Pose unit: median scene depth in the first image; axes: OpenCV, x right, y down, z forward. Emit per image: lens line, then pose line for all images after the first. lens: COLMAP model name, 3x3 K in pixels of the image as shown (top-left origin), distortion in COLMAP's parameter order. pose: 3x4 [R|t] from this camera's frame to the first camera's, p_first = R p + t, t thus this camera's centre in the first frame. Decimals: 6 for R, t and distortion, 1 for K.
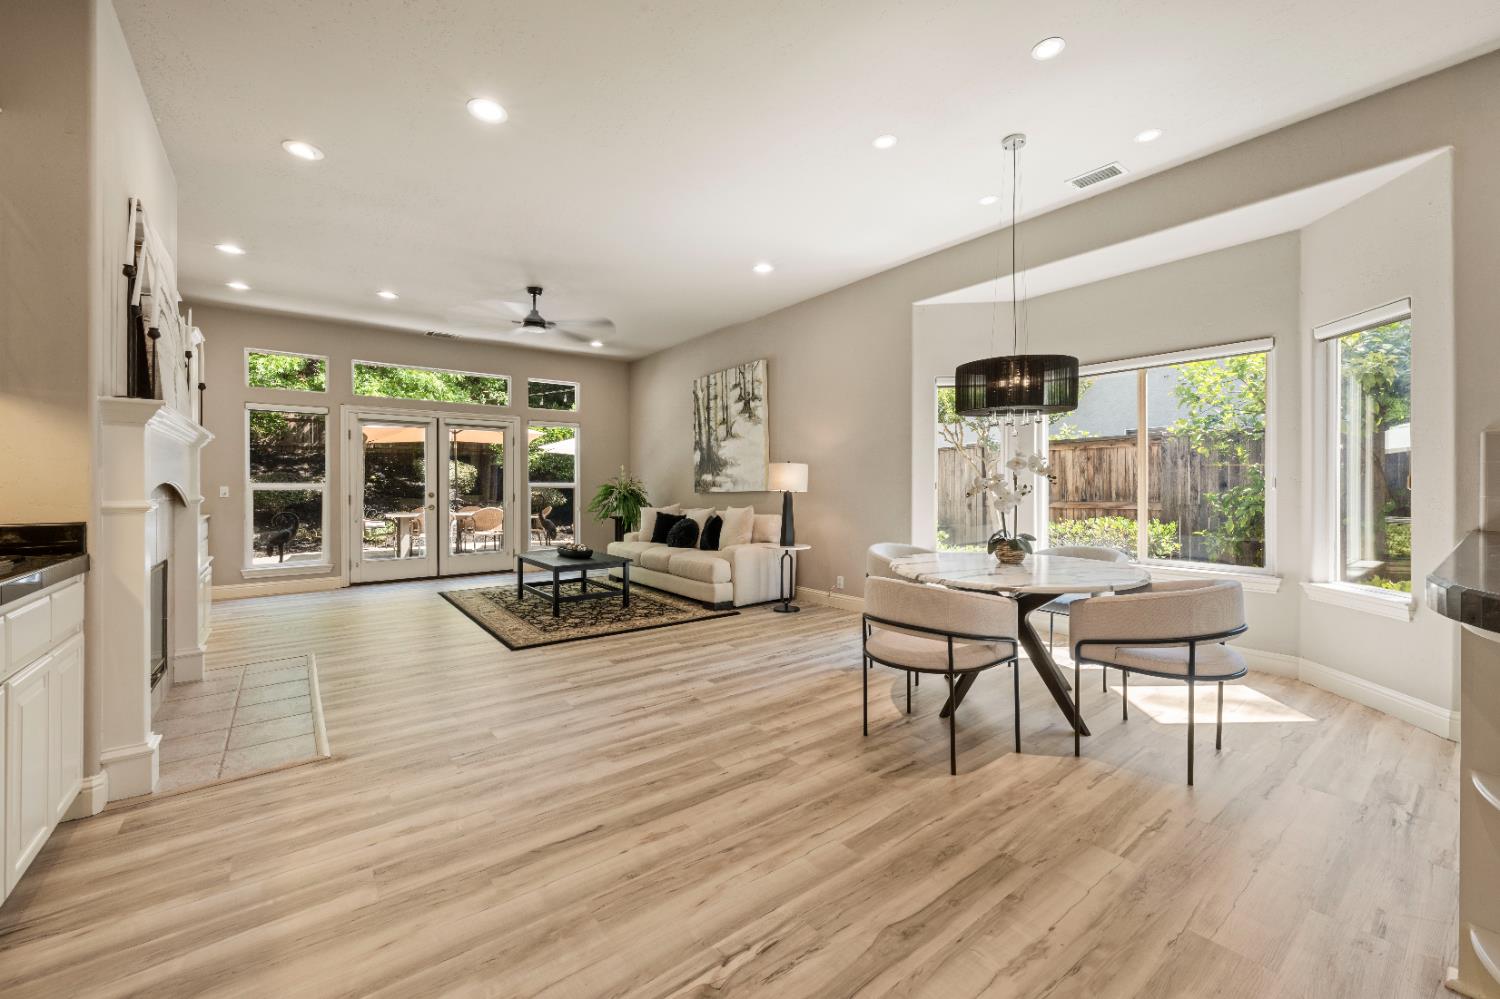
lens RADIAL K [[591.6, 0, 755.7], [0, 591.6, 487.7], [0, 0, 1]] dist [-0.002698, 0.000325]
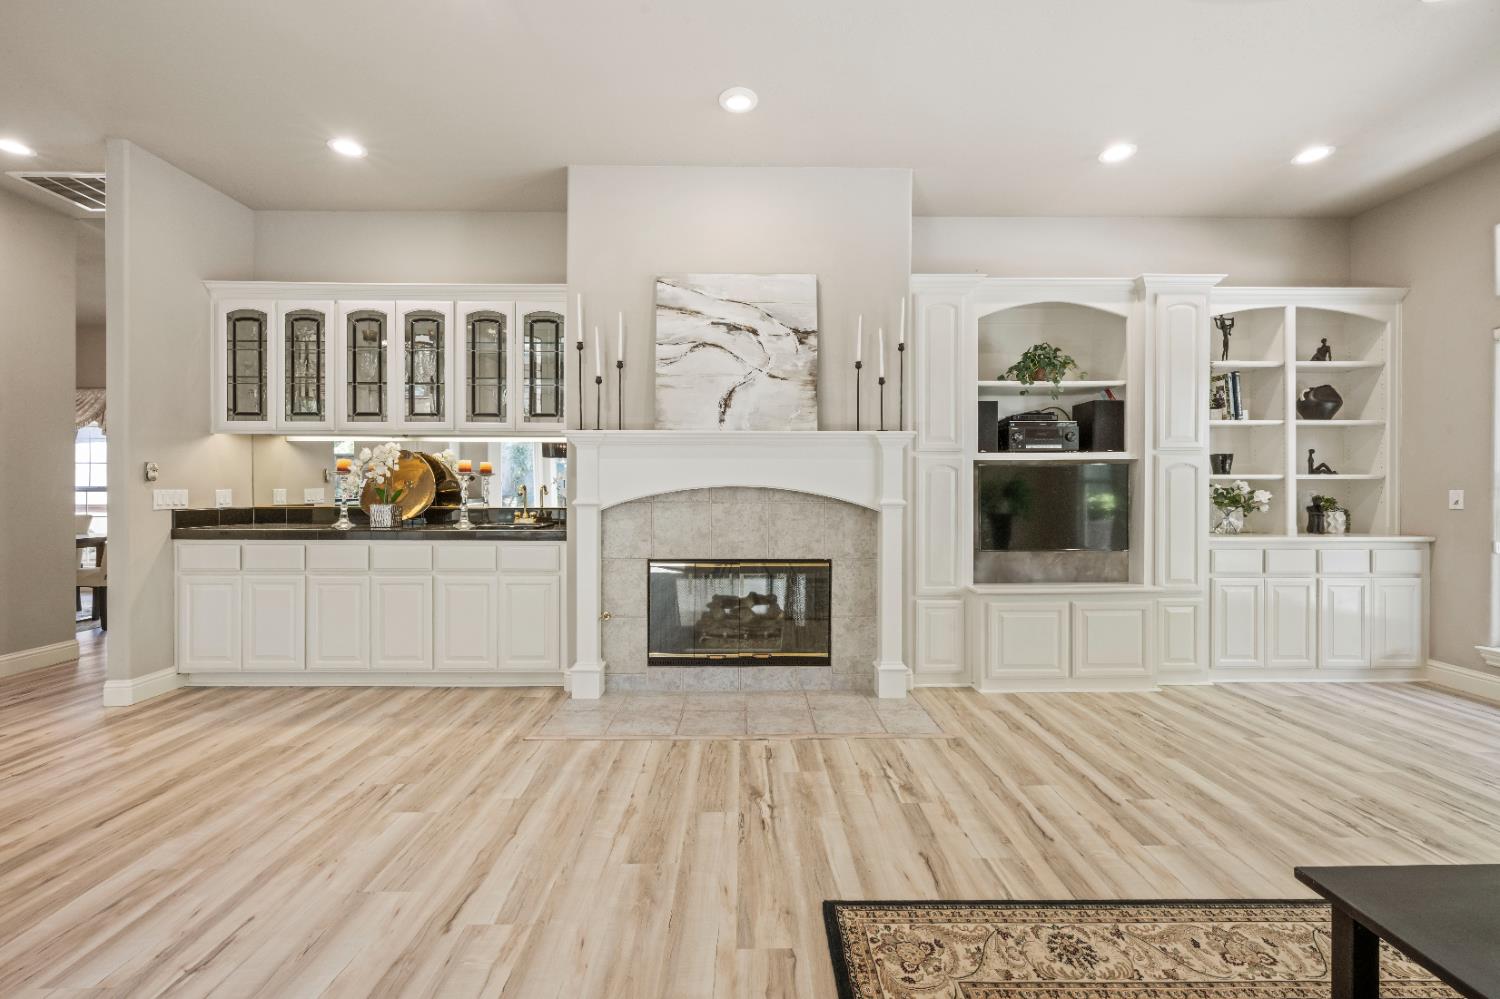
lens RADIAL K [[591.6, 0, 750.6], [0, 591.6, 495.5], [0, 0, 1]] dist [-0.002698, 0.000325]
pose [[-0.606795, 0.004985, -0.794842, -0.126822], [0.001451, 0.999986, 0.005164, 0.004182], [0.794857, 0.001980, -0.606794, 2.224443]]
